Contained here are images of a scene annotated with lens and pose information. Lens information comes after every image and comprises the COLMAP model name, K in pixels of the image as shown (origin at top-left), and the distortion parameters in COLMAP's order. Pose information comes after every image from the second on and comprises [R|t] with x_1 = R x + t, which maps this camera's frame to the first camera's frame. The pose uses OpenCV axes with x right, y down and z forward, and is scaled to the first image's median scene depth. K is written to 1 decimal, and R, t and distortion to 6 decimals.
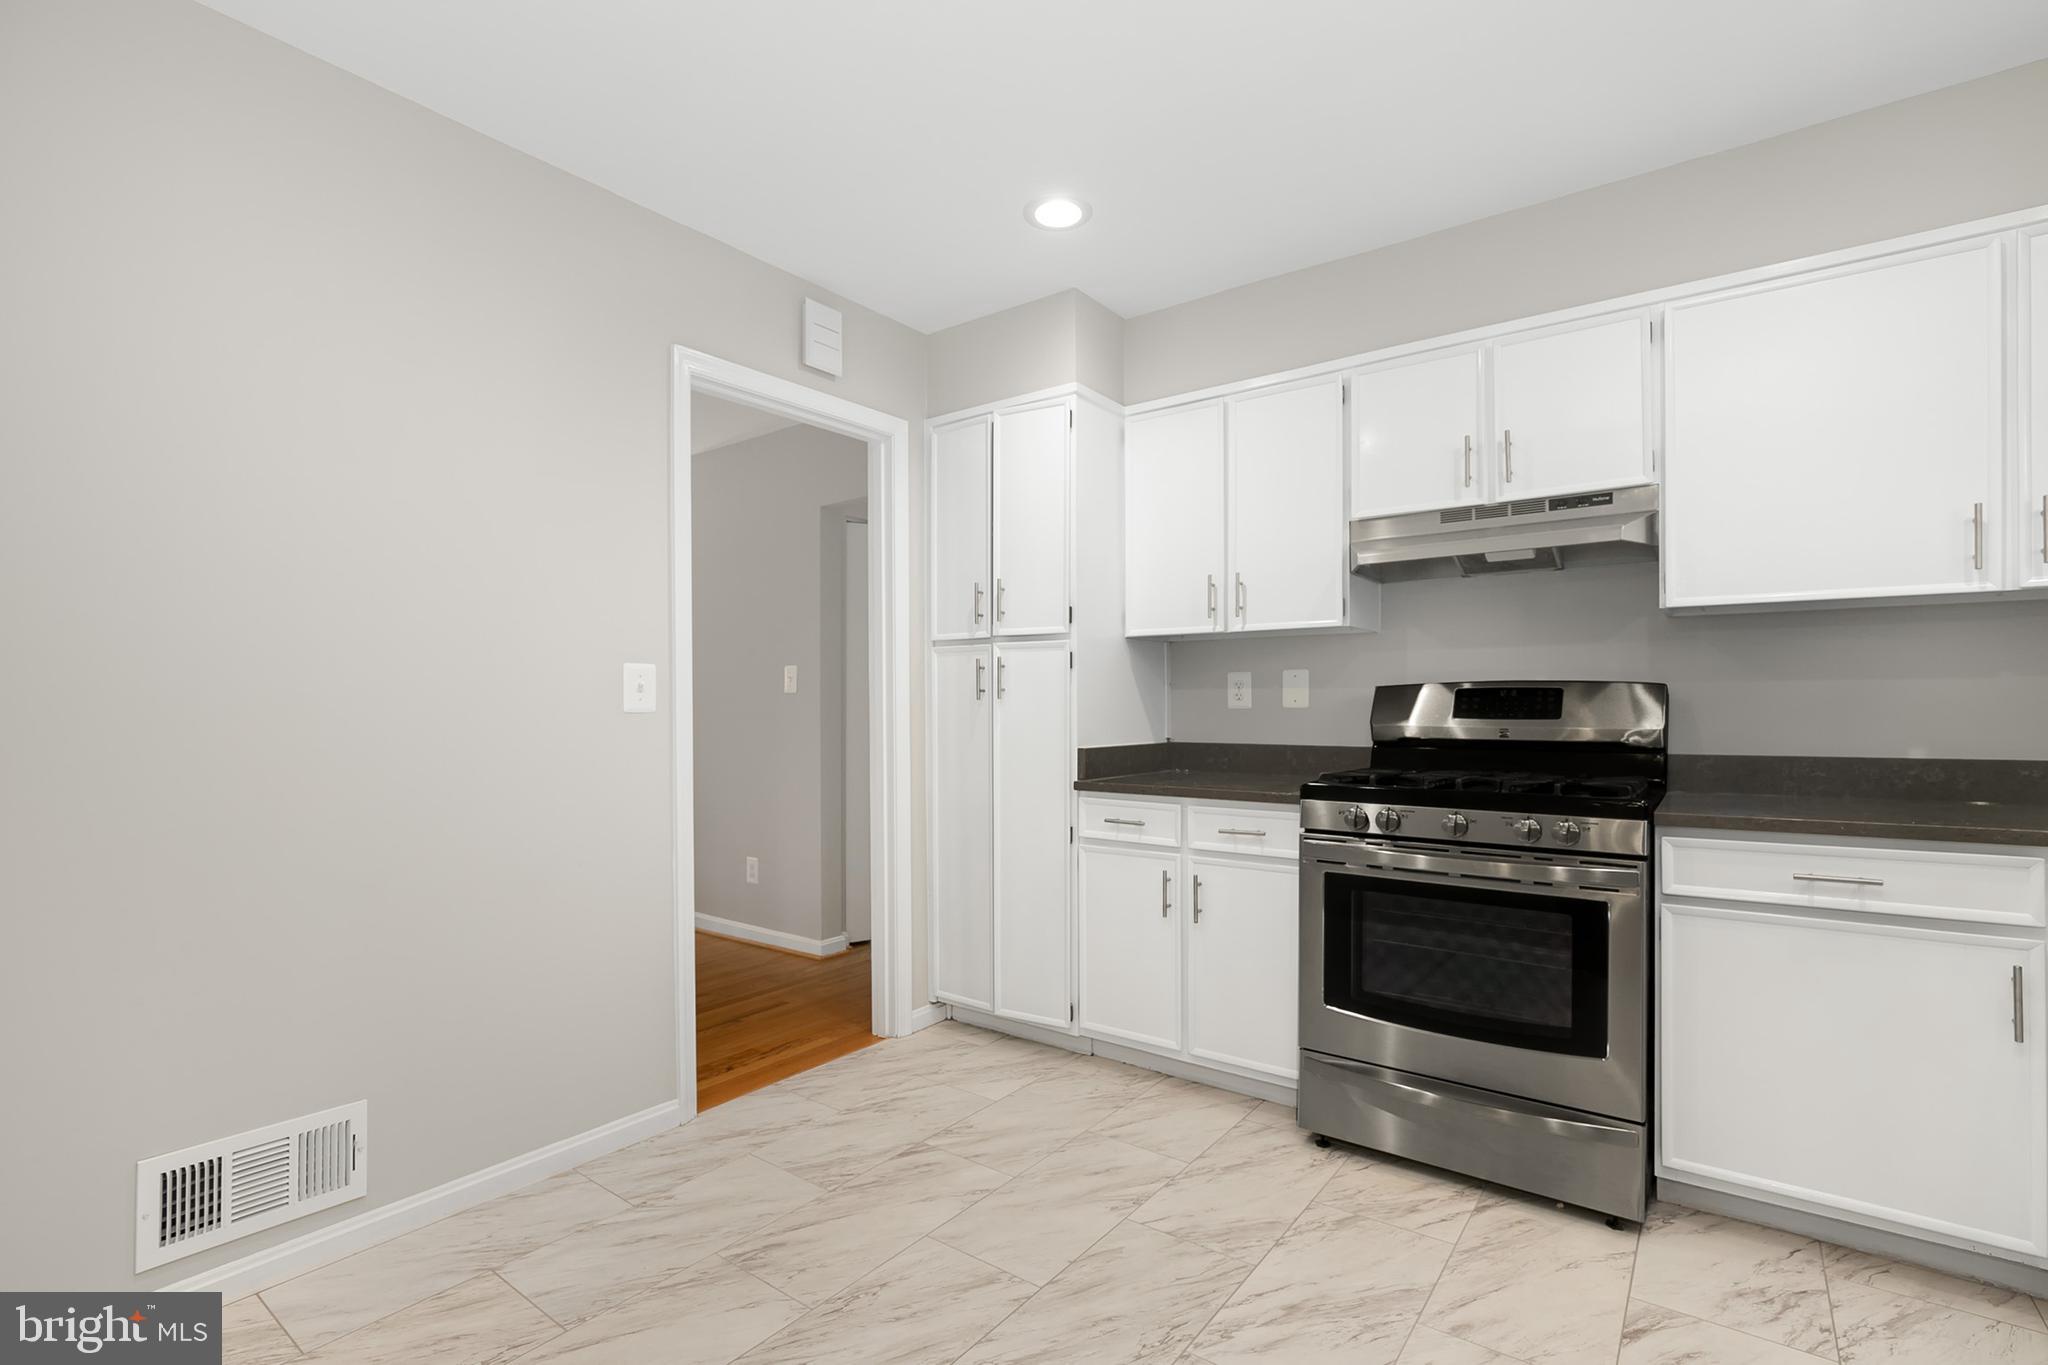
lens RADIAL K [[961.1, 0, 1050.1], [0, 961.1, 707.5], [0, 0, 1]] dist [-0.011983, 0.000020]
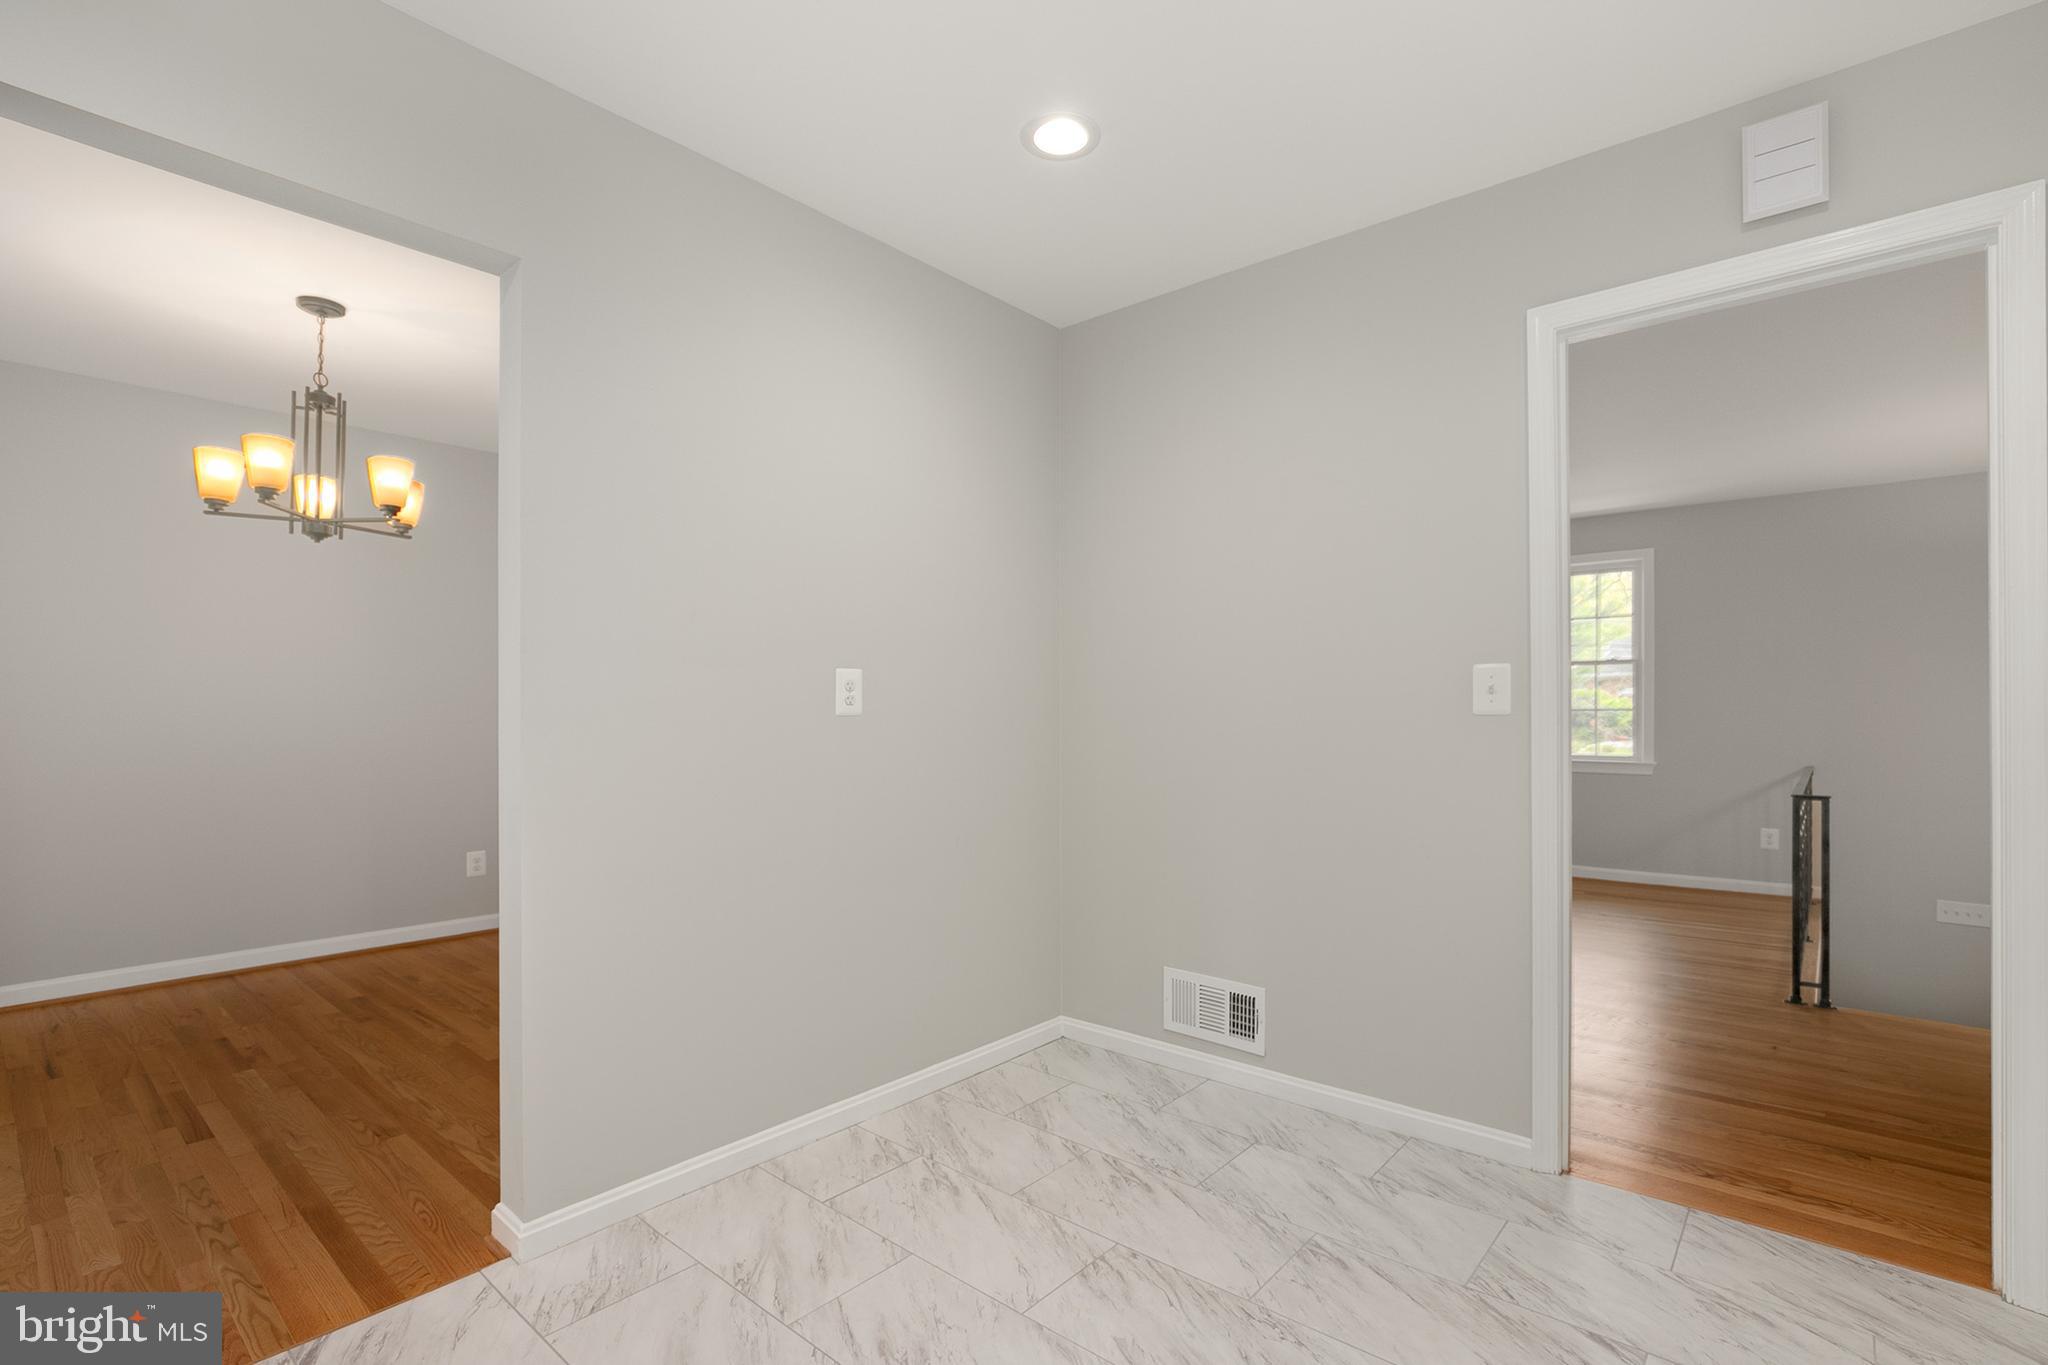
lens RADIAL K [[954.6, 0, 1025.3], [0, 954.6, 706.9], [0, 0, 1]] dist [-0.002046, -0.000094]
pose [[-0.090198, 0.003117, -0.995919, 0.519777], [0.005260, 0.999983, 0.002653, -0.007095], [0.995910, -0.004999, -0.090213, 0.564335]]
